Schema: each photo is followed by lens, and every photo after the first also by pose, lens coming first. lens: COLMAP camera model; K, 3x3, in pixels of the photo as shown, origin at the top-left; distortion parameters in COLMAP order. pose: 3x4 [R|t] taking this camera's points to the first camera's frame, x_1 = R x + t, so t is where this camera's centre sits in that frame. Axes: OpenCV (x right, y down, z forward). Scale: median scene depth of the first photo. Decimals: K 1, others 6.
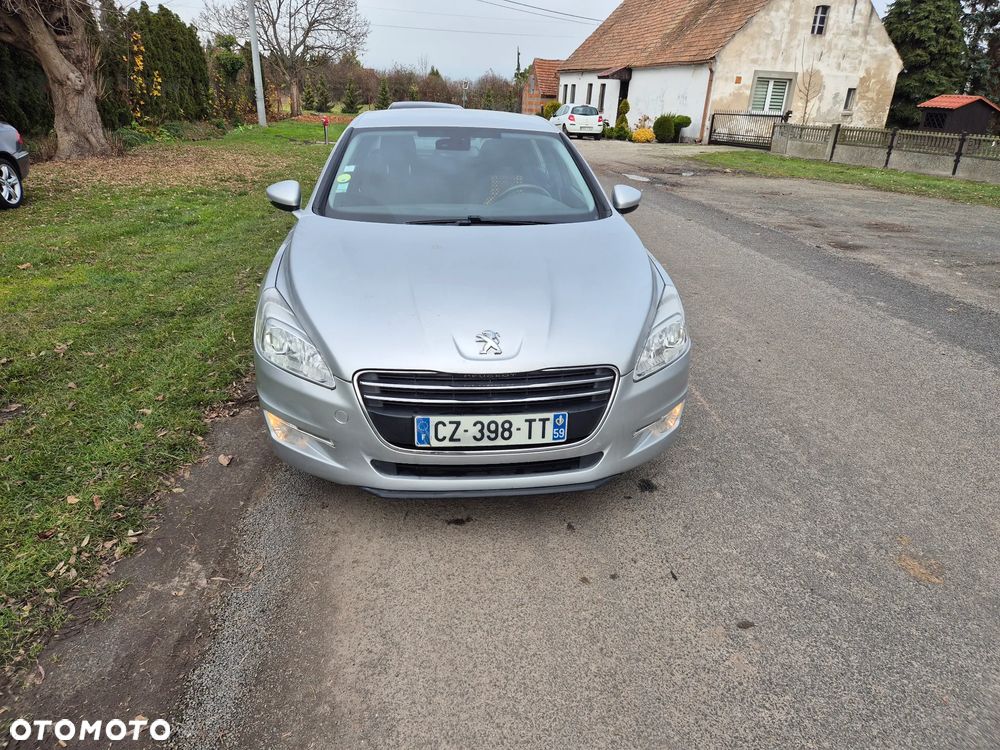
lens RADIAL K [[663.7, 0, 490.1], [0, 663.7, 375.6], [0, 0, 1]] dist [0.066369, -0.055910]
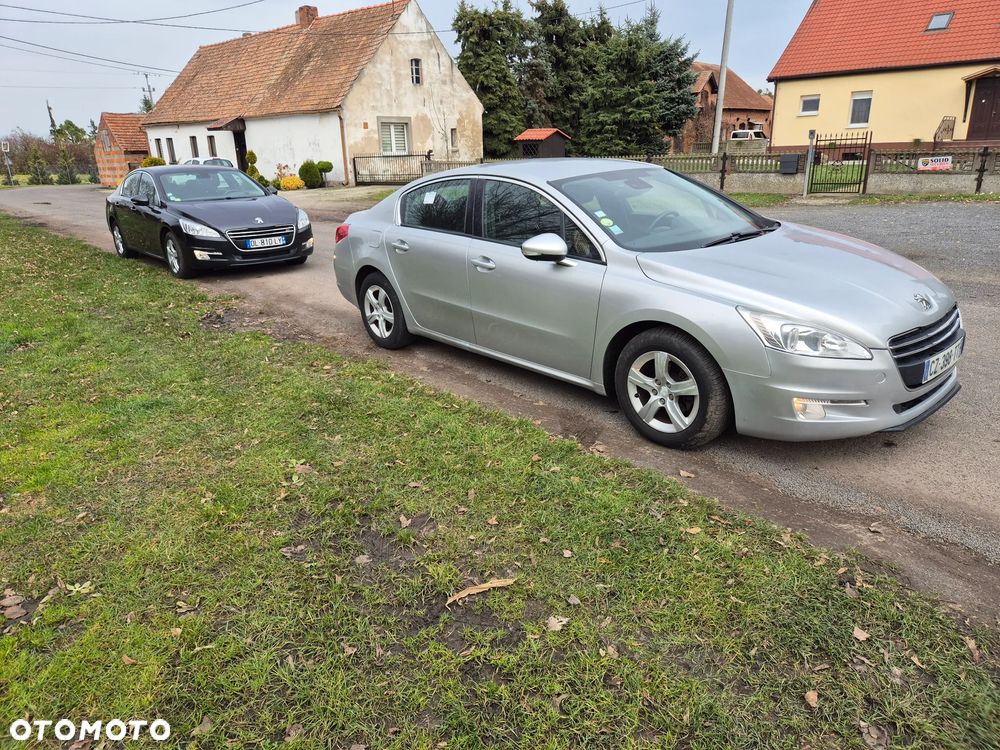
lens RADIAL K [[694.6, 0, 500.0], [0, 694.6, 375.0], [0, 0, 1]] dist [0.004913, -0.001127]
pose [[0.813653, -0.241045, 0.529023, -0.130540], [0.277793, 0.960584, 0.010428, -0.013953], [-0.510685, 0.138474, 0.848543, 0.018173]]
